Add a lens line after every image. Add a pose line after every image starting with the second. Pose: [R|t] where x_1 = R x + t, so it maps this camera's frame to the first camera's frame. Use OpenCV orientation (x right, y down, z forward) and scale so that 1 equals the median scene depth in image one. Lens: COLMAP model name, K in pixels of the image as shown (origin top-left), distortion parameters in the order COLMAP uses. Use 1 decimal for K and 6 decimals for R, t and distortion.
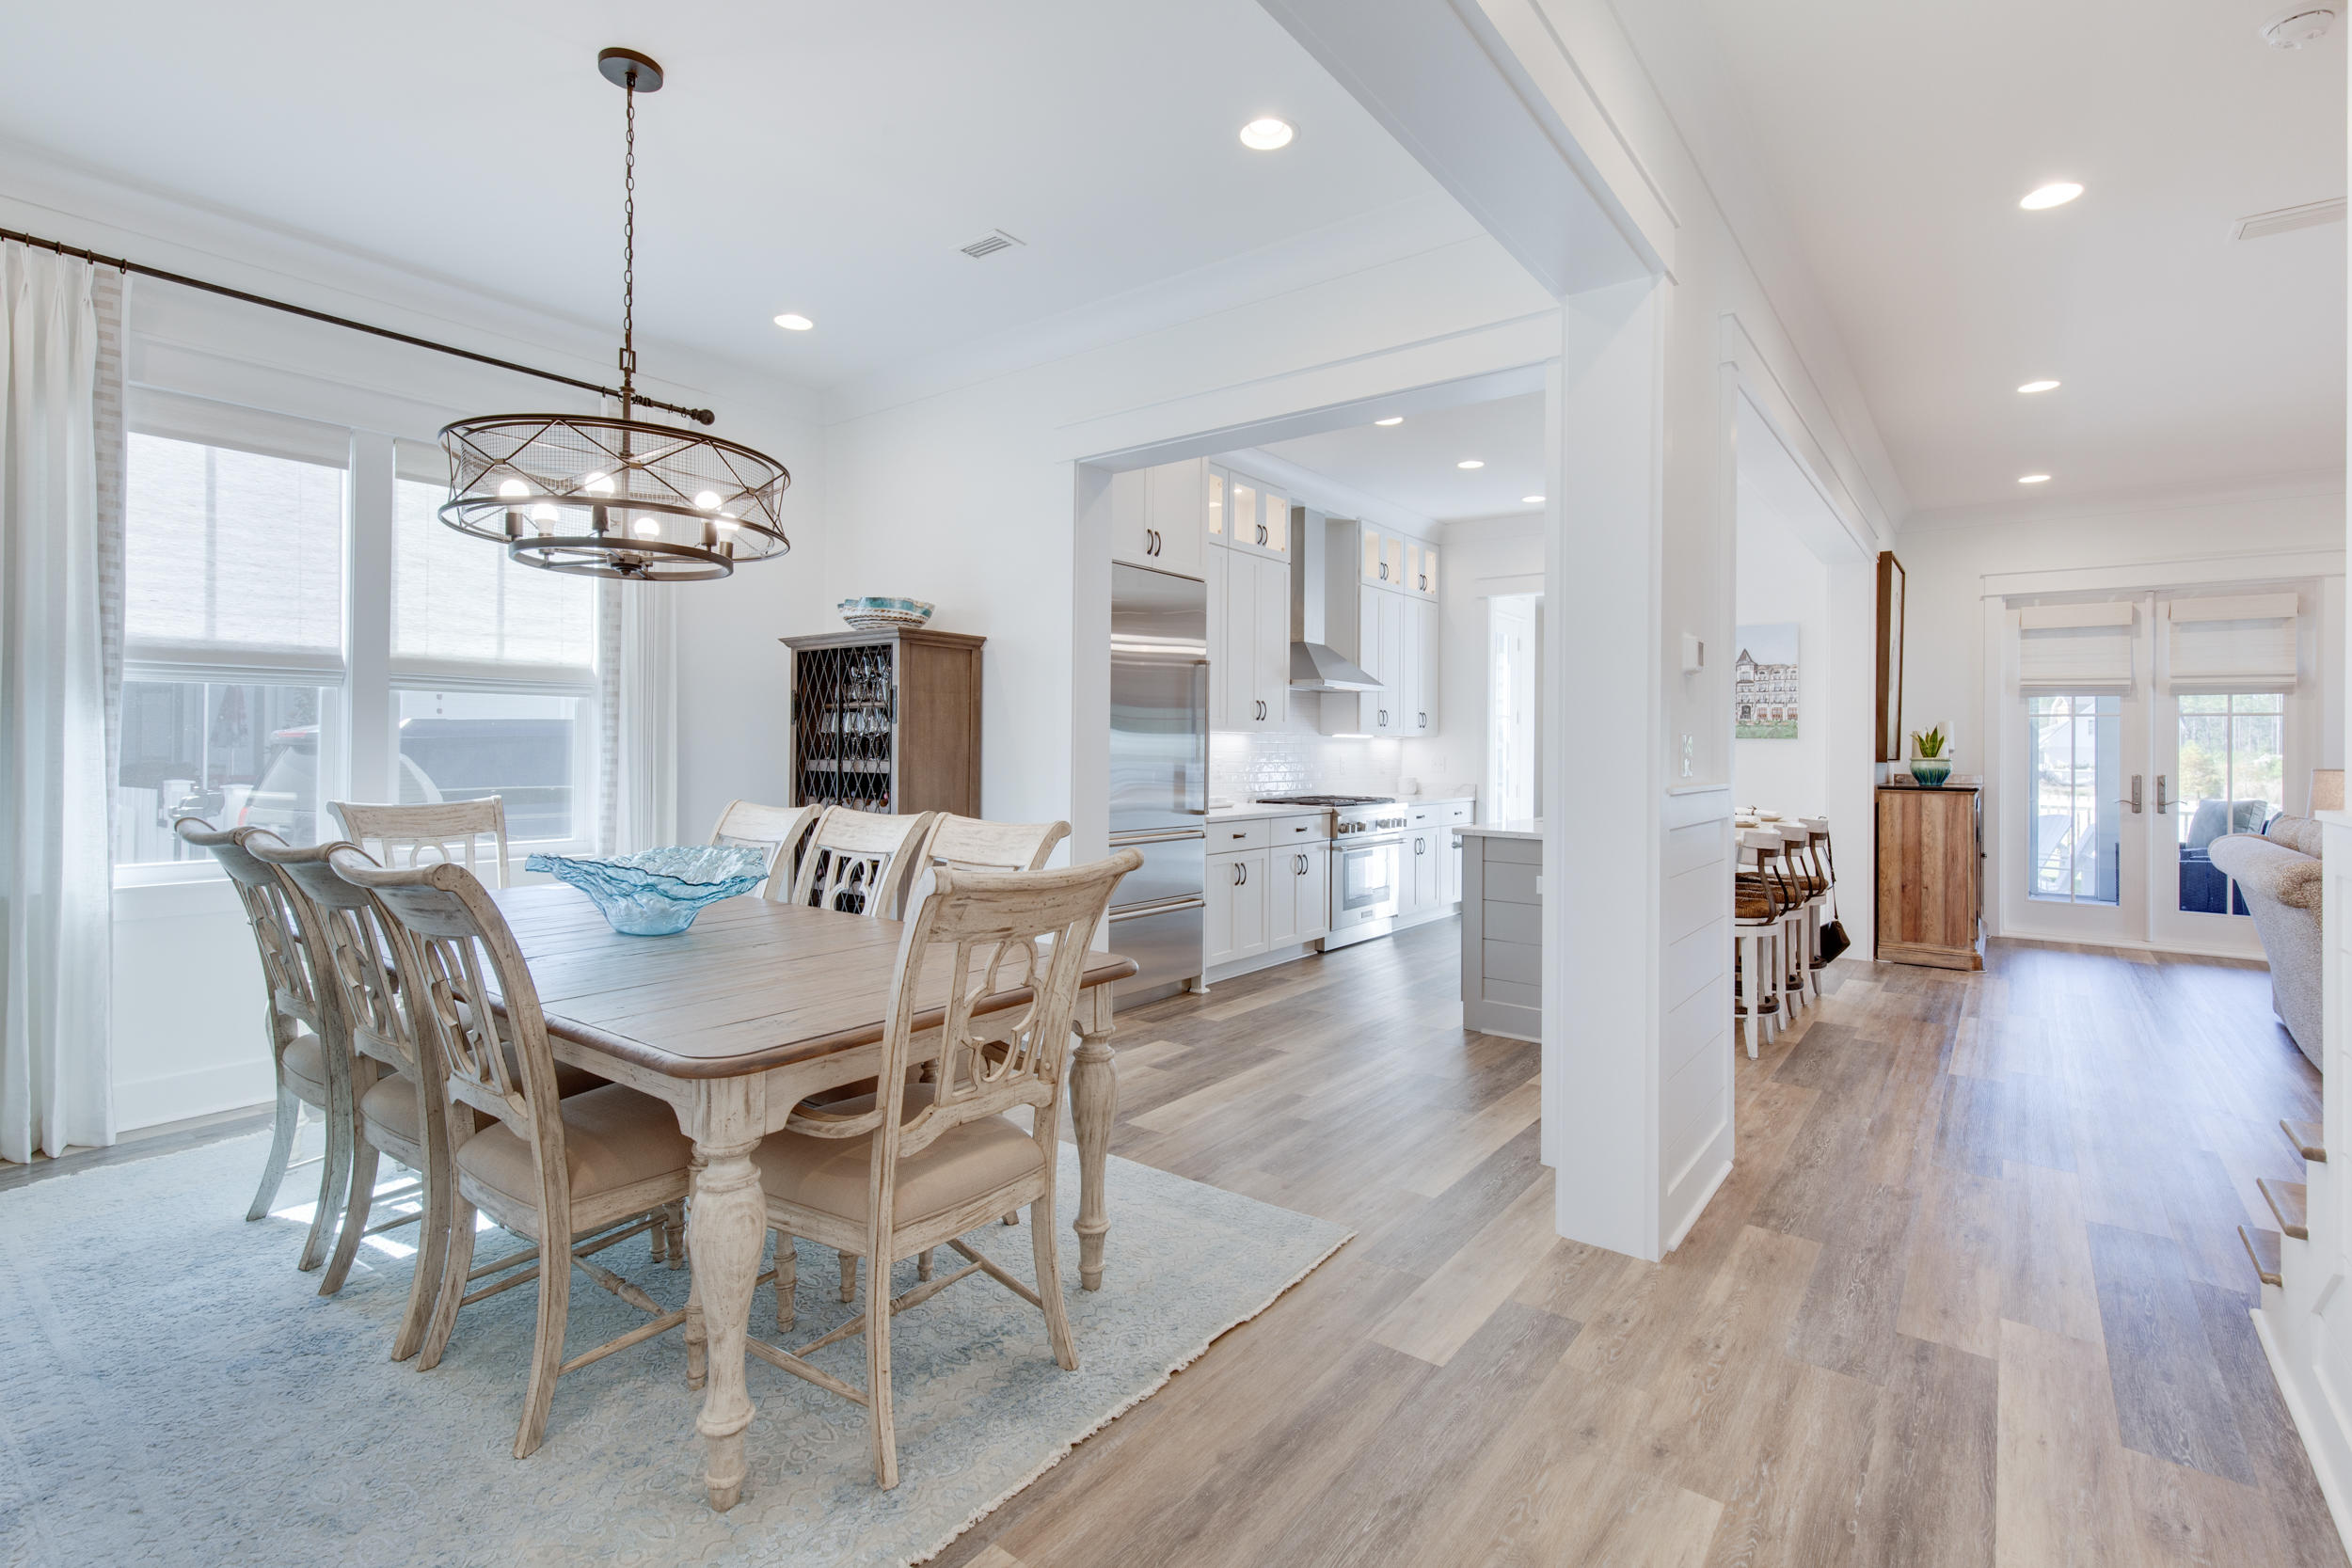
lens RADIAL K [[1074.7, 0, 1193.0], [0, 1074.7, 737.5], [0, 0, 1]] dist [0.013166, -0.001525]
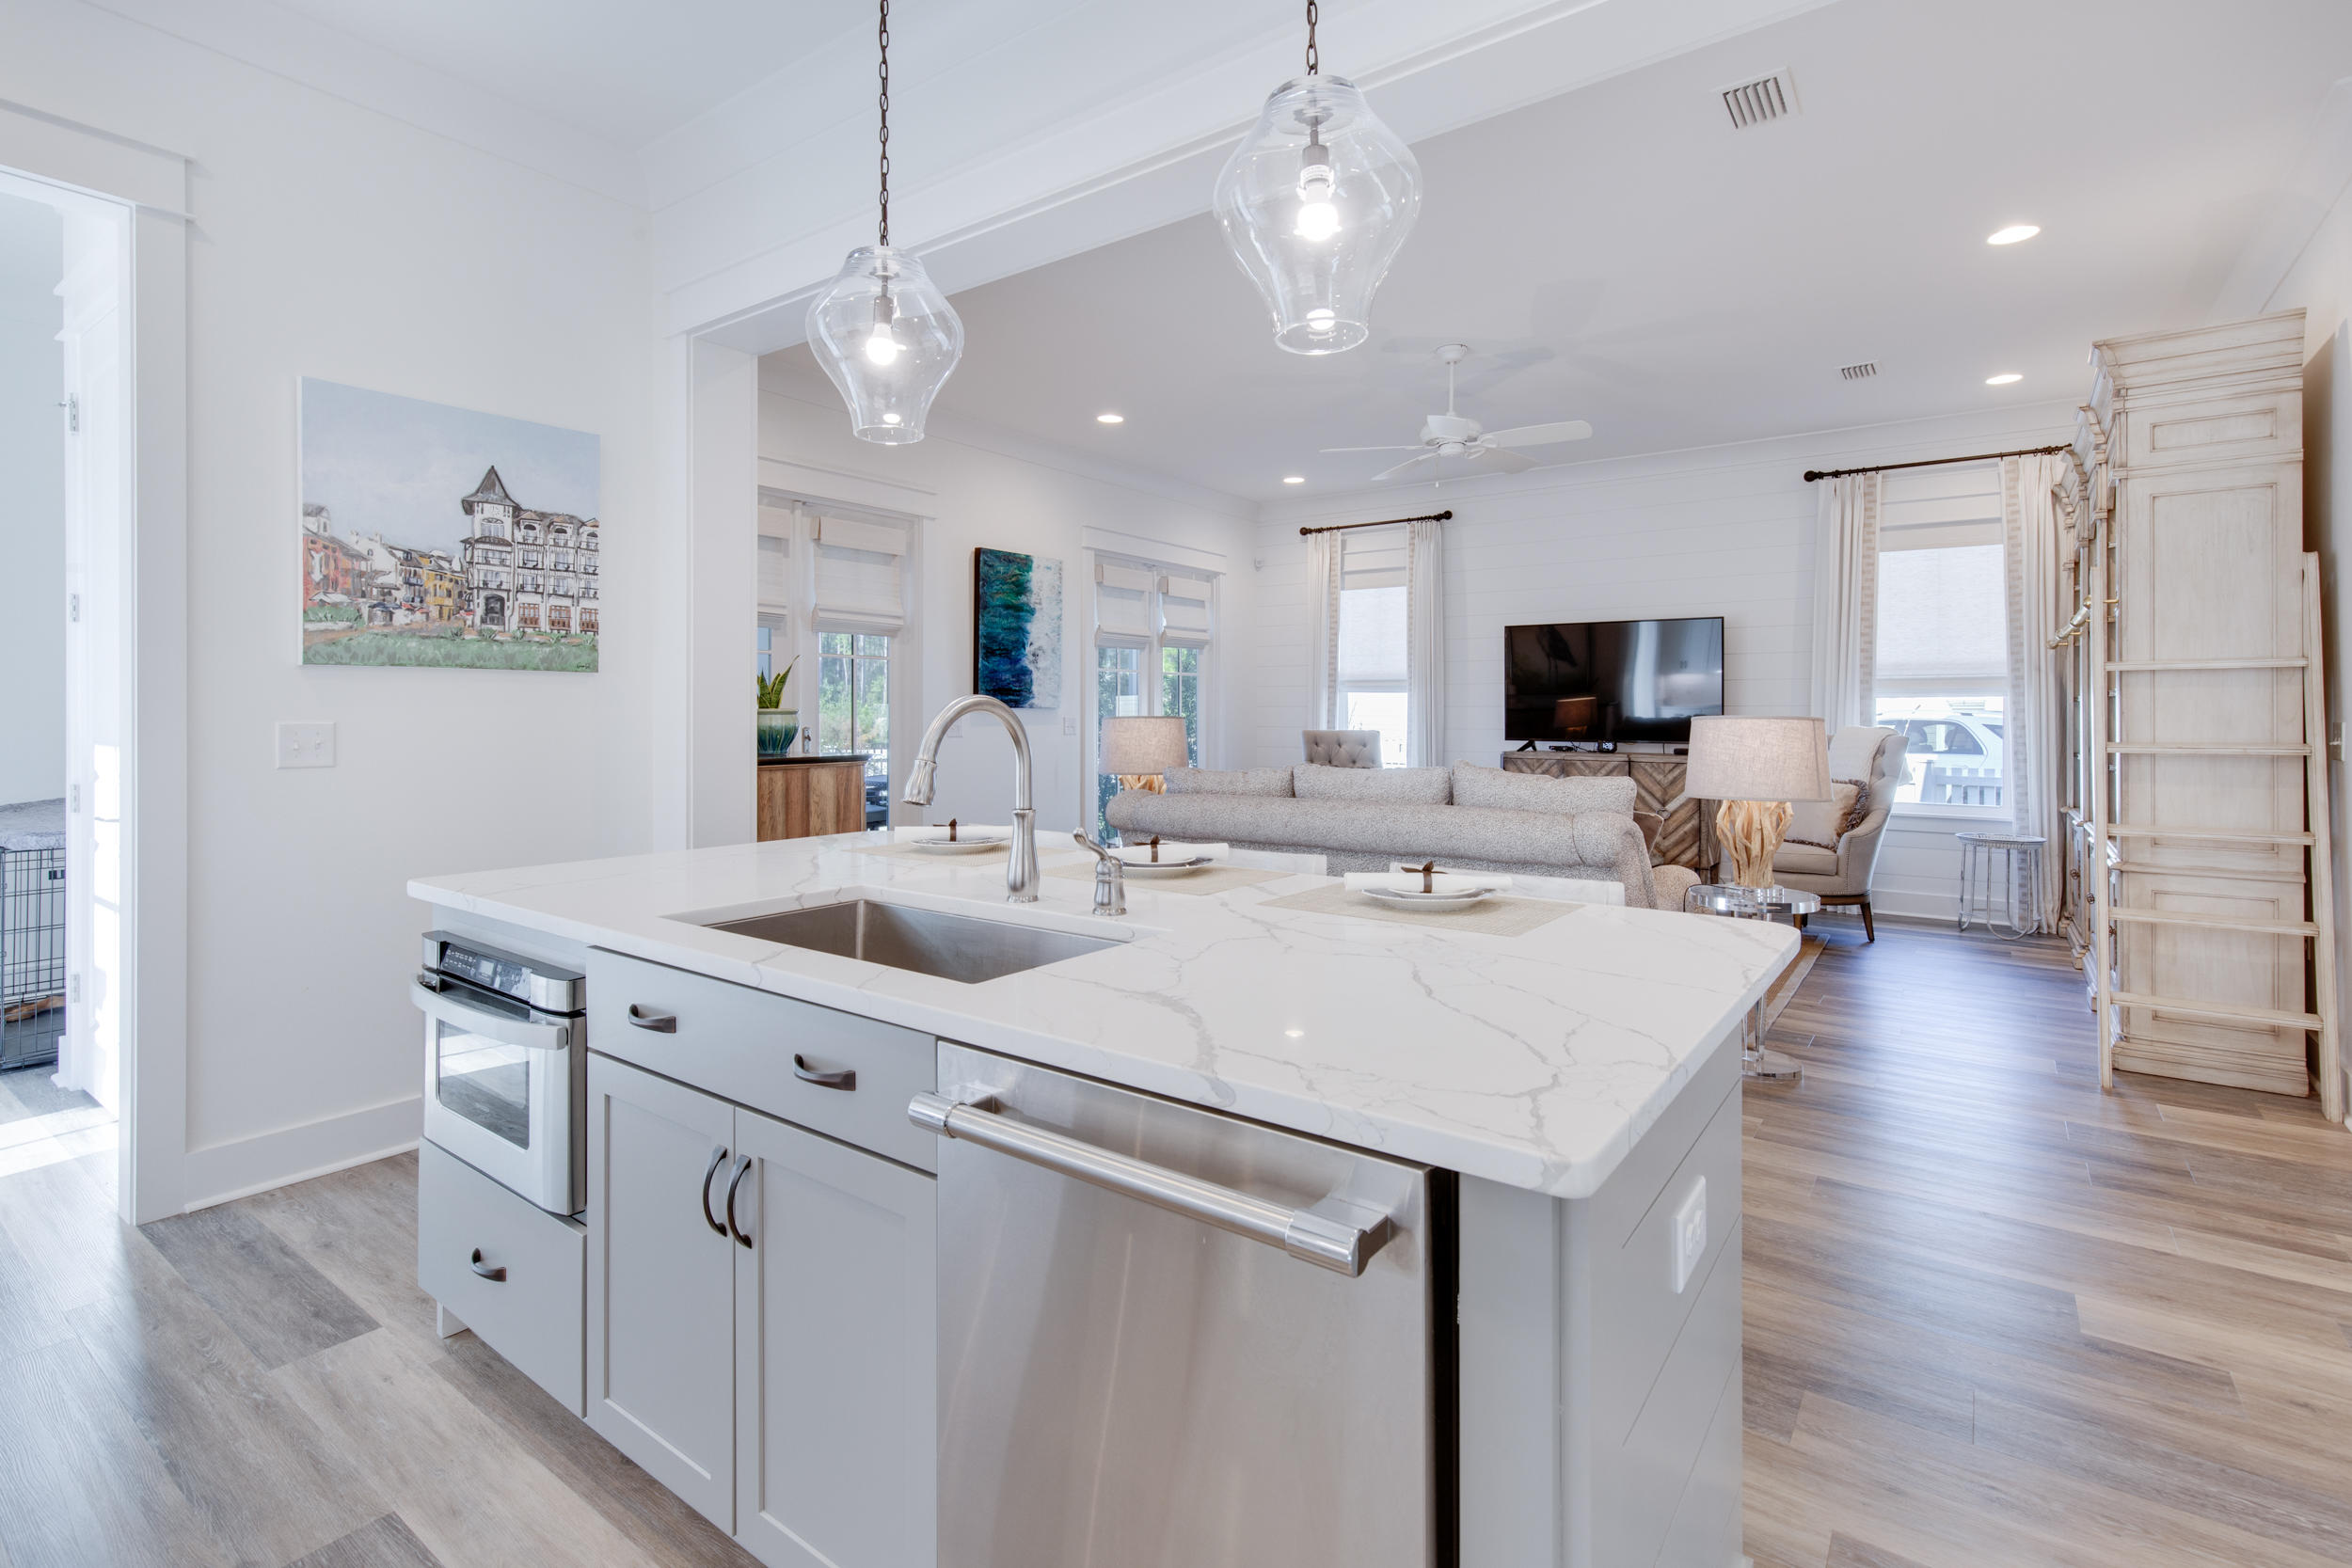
lens RADIAL K [[1095.5, 0, 1184.8], [0, 1095.5, 721.4], [0, 0, 1]] dist [0.008592, 0.000254]
pose [[-0.034889, -0.020203, 0.999187, 0.054856], [-0.009506, 0.999757, 0.019882, 0.011394], [-0.999346, -0.008804, -0.035072, 0.796251]]
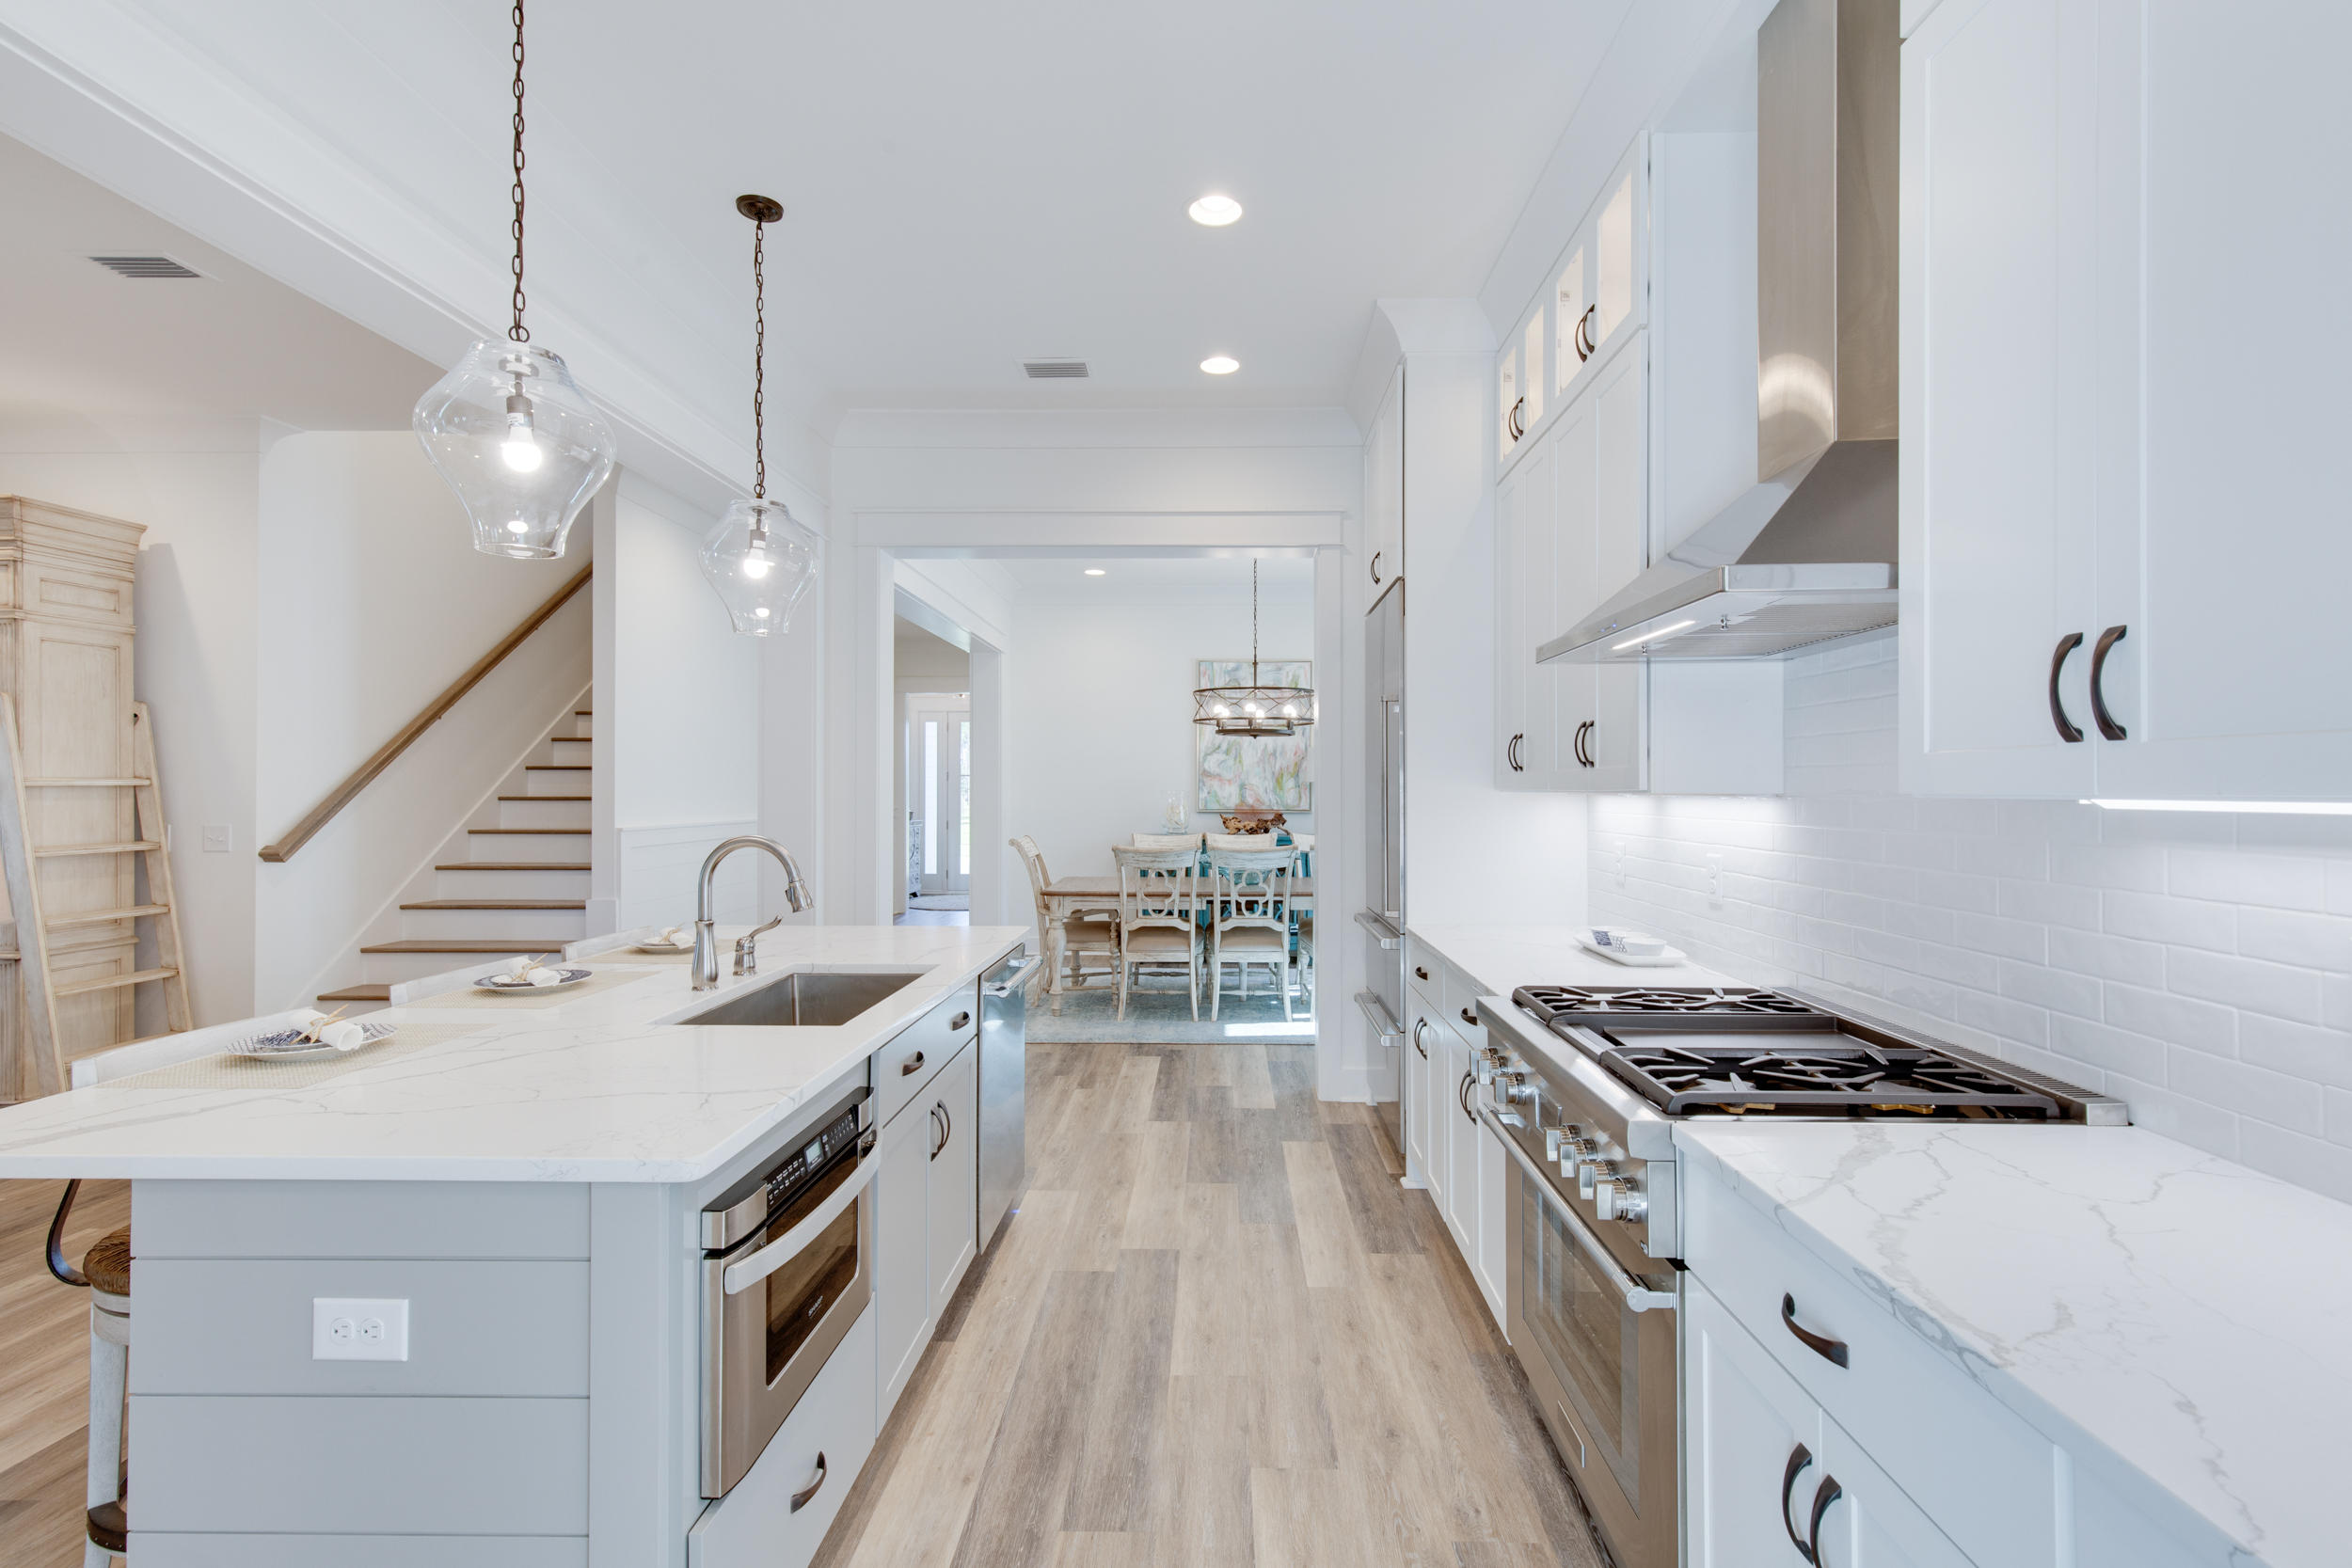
lens RADIAL K [[1074.7, 0, 1194.1], [0, 1074.7, 767.7], [0, 0, 1]] dist [0.013166, -0.001525]
pose [[-0.807696, -0.024254, -0.589100, 0.435909], [-0.005700, 0.999428, -0.033332, -0.001248], [0.589571, -0.023564, -0.807373, 1.240740]]
